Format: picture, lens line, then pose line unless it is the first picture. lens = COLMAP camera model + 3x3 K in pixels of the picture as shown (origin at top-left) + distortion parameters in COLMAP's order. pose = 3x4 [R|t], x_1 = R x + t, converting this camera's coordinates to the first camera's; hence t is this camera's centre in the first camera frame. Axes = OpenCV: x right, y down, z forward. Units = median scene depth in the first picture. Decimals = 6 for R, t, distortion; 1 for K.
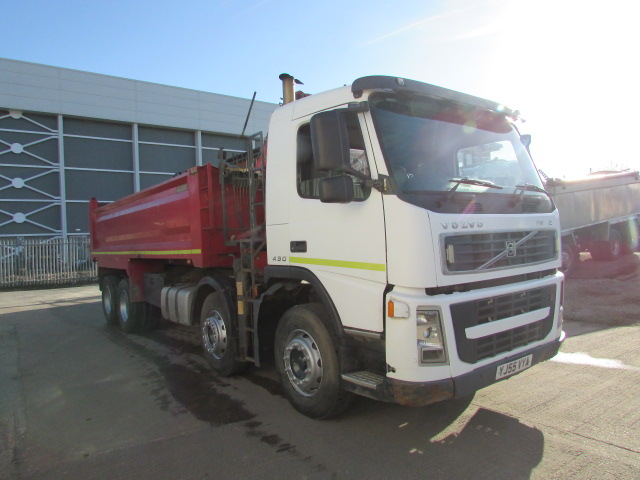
lens RADIAL K [[451.6, 0, 316.3], [0, 451.6, 238.6], [0, 0, 1]] dist [-0.025578, 0.000561]
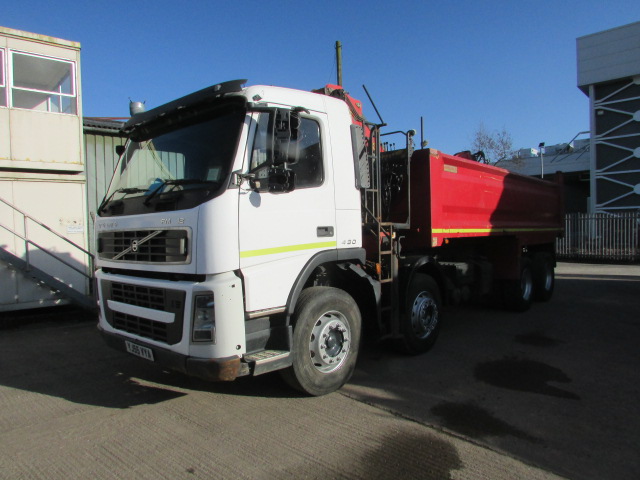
lens RADIAL K [[462.3, 0, 320.0], [0, 462.3, 240.0], [0, 0, 1]] dist [-0.004386, 0.001417]
pose [[0.182402, 0.057150, -0.981562, 1.519435], [0.013912, 0.998059, 0.060696, -0.051110], [0.983126, -0.024726, 0.181253, 1.147780]]
